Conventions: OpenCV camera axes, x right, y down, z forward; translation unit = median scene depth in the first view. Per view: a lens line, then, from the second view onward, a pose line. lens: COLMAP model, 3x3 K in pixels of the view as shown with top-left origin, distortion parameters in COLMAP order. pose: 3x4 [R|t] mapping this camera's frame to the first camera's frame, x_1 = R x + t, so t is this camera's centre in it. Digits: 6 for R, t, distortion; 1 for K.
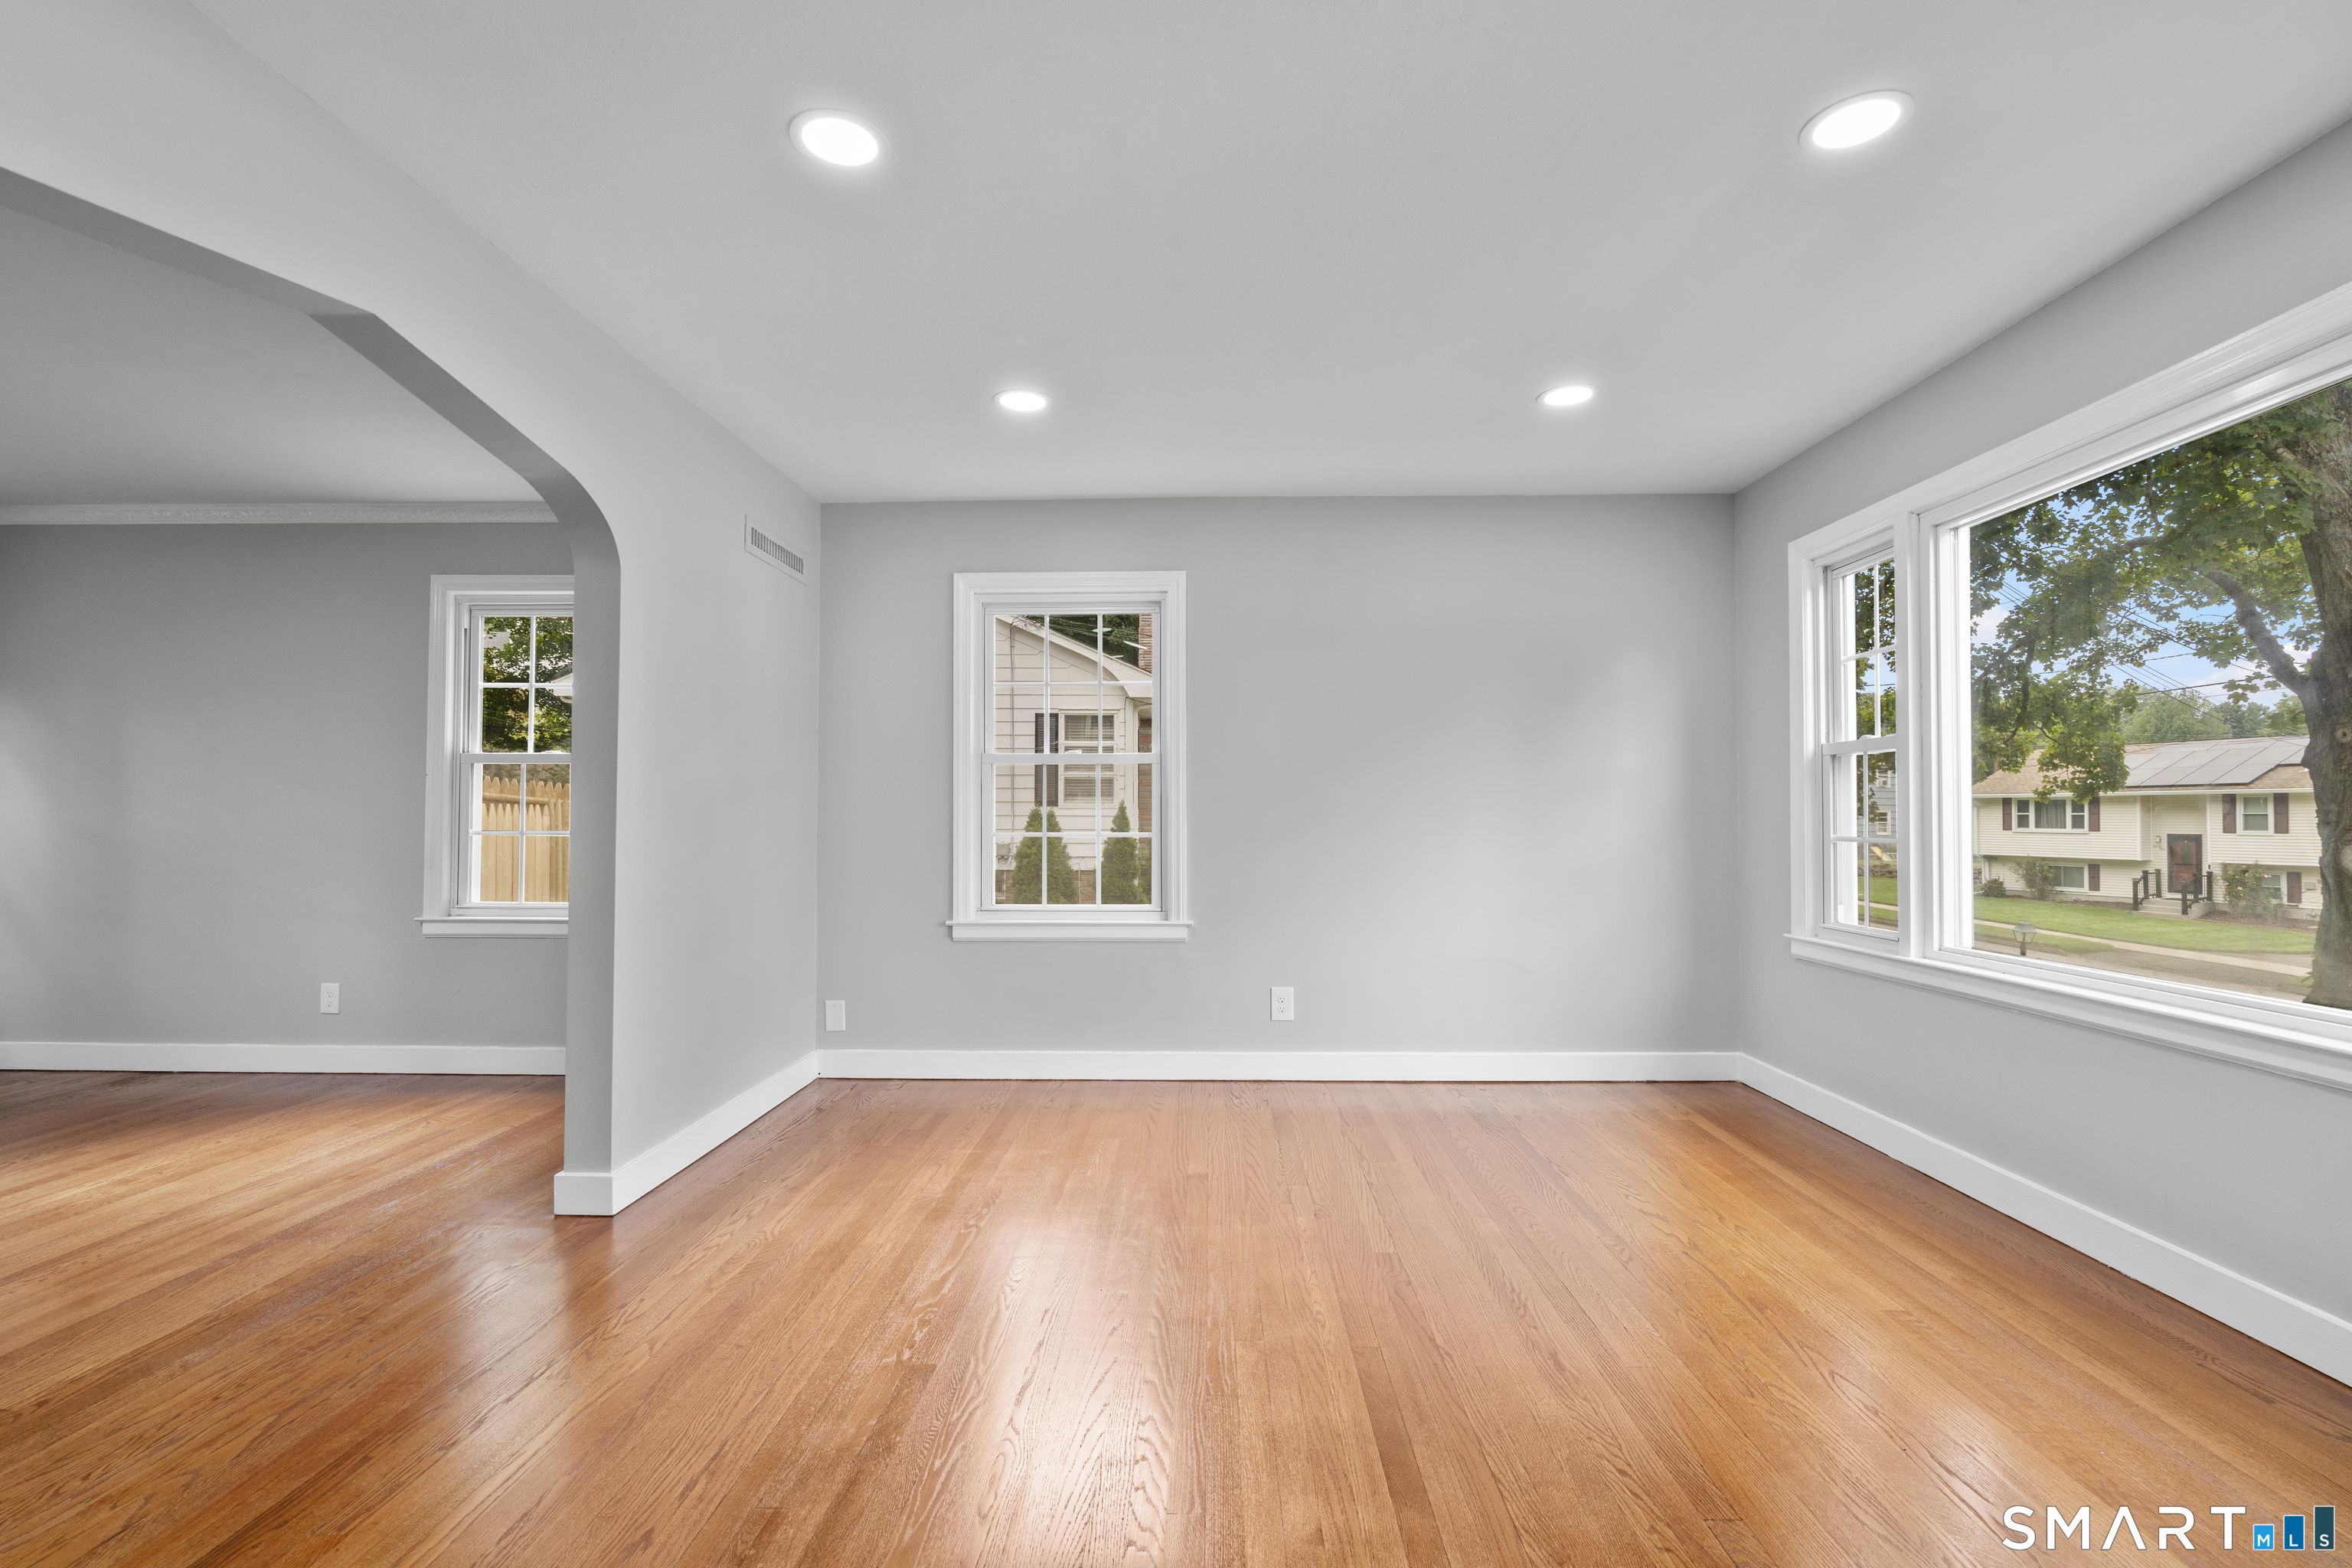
lens RADIAL K [[1054.2, 0, 1183.0], [0, 1054.2, 797.3], [0, 0, 1]] dist [-0.010585, 0.005767]
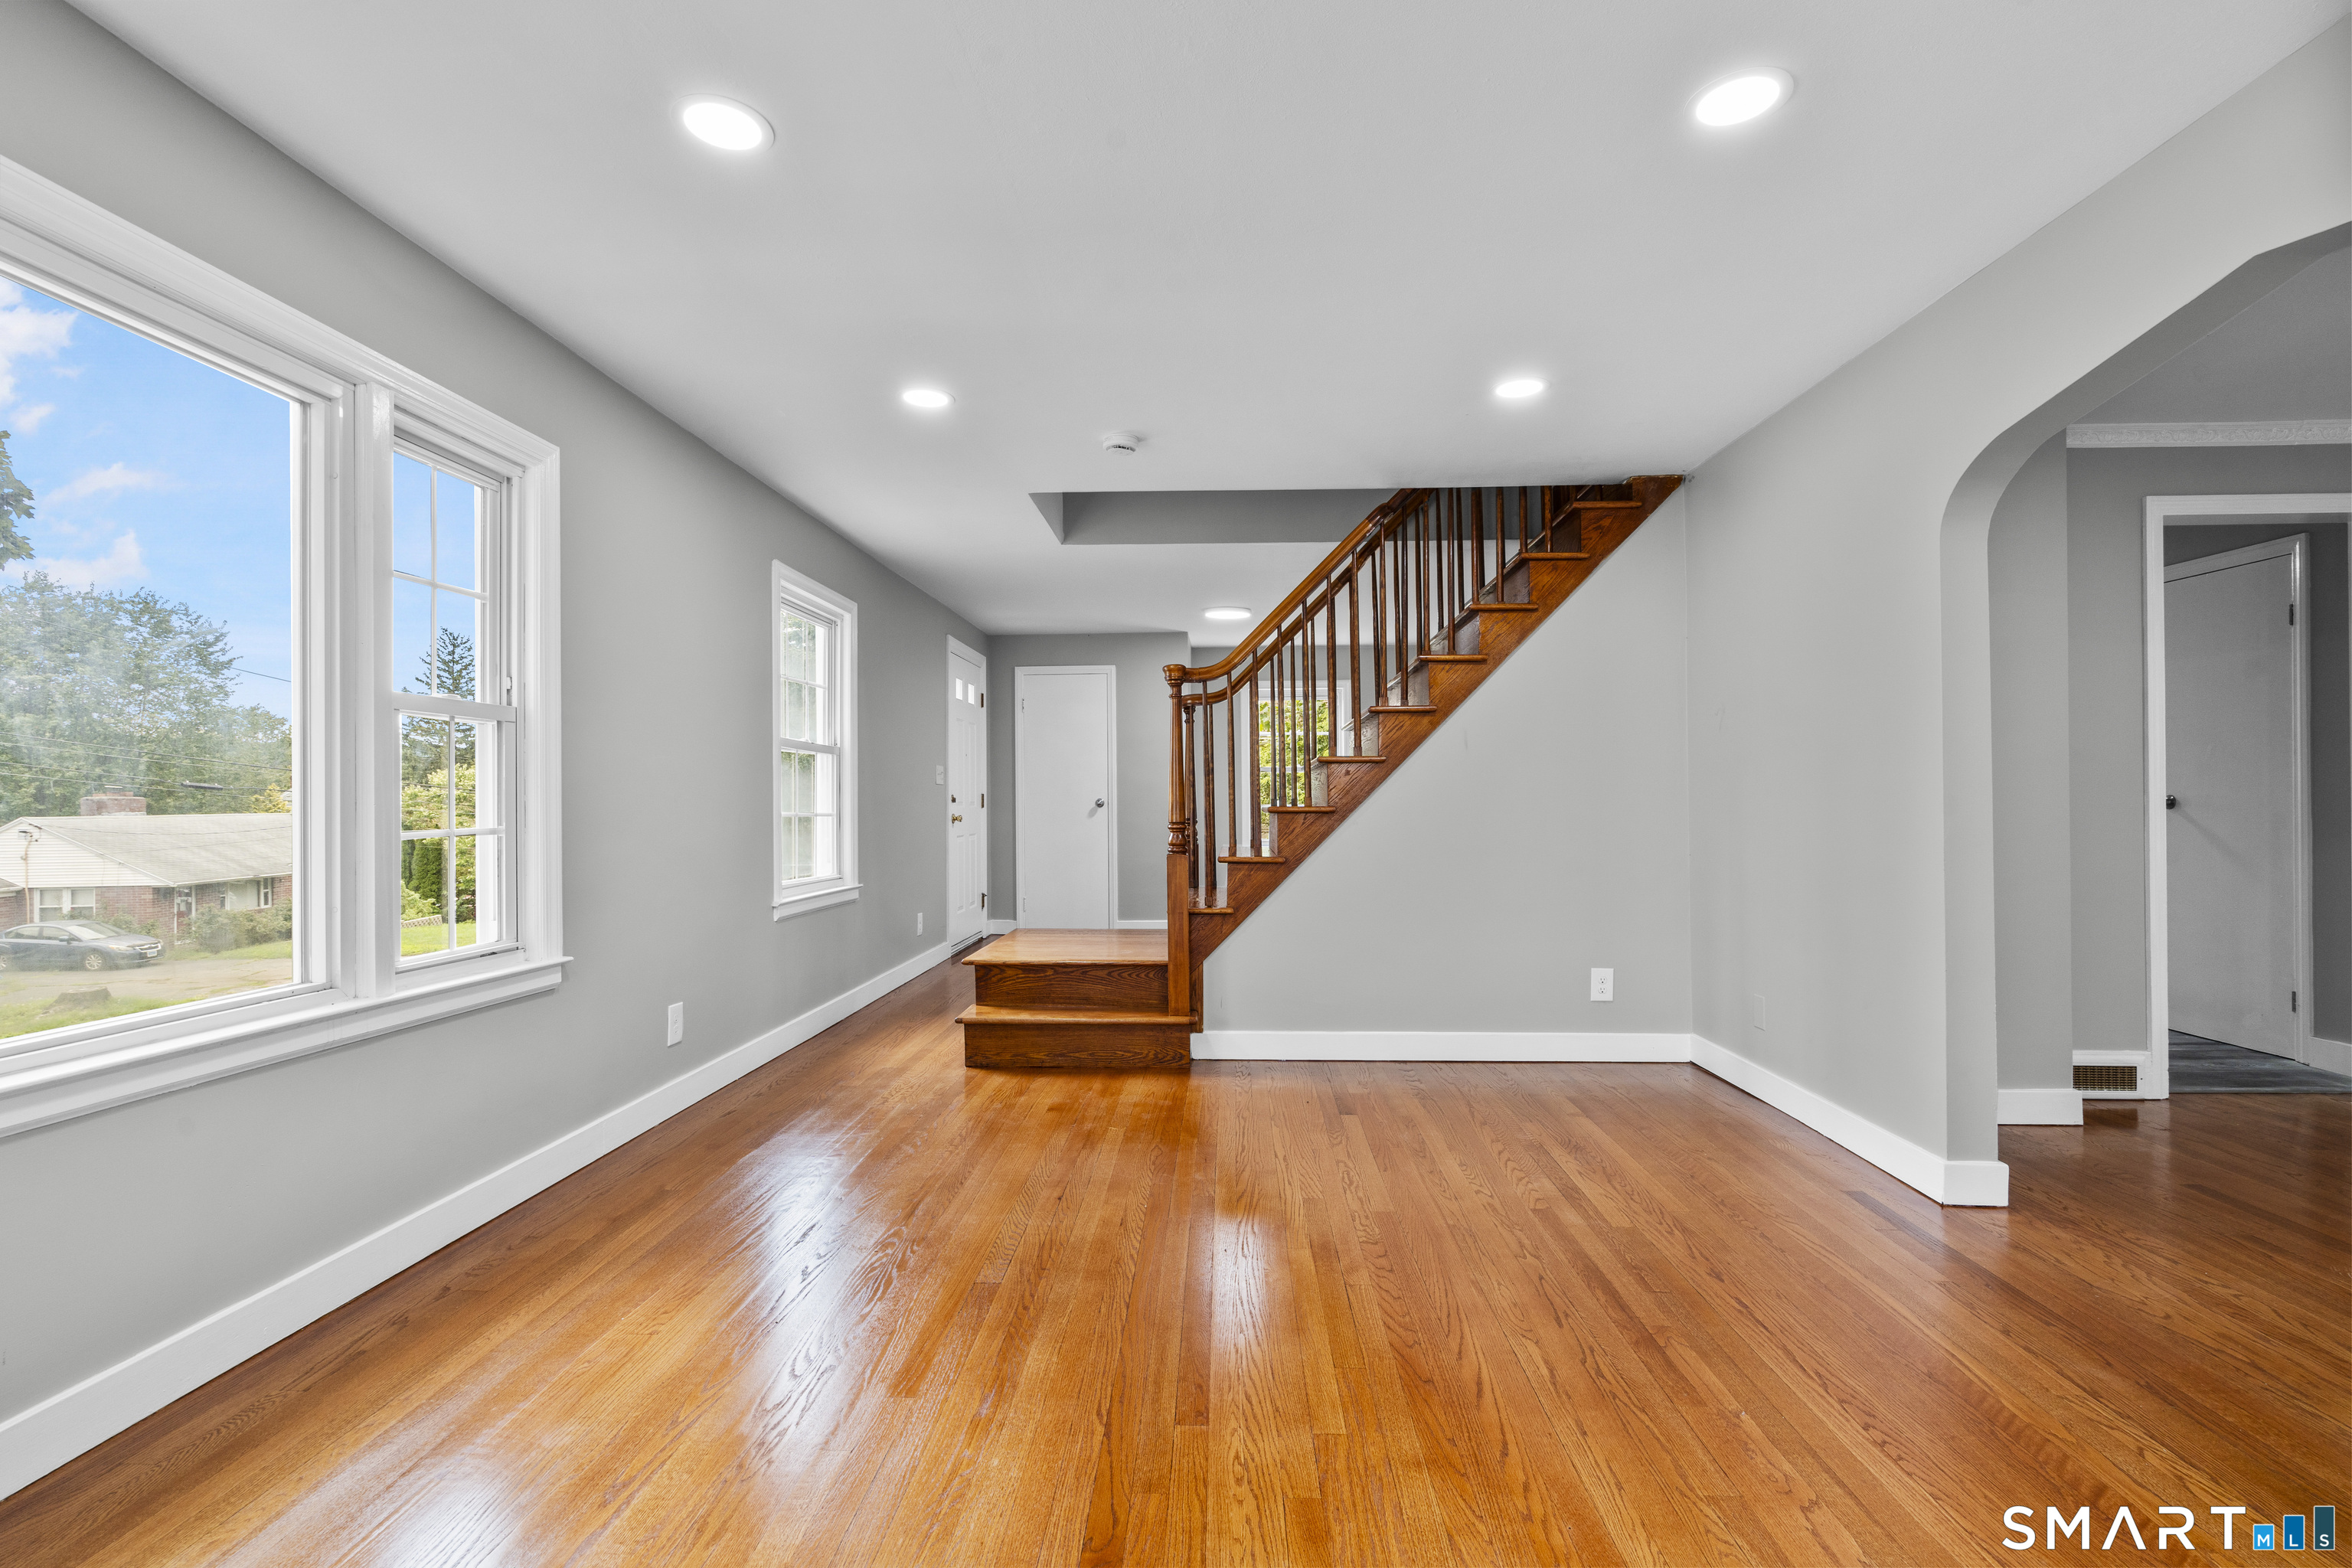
lens RADIAL K [[1059.8, 0, 1183.6], [0, 1059.8, 793.1], [0, 0, 1]] dist [-0.009062, 0.006033]
pose [[-0.999925, 0.005760, 0.010797, 0.083735], [0.005502, 0.999702, -0.023789, 0.016758], [-0.010930, -0.023728, -0.999659, 0.926894]]
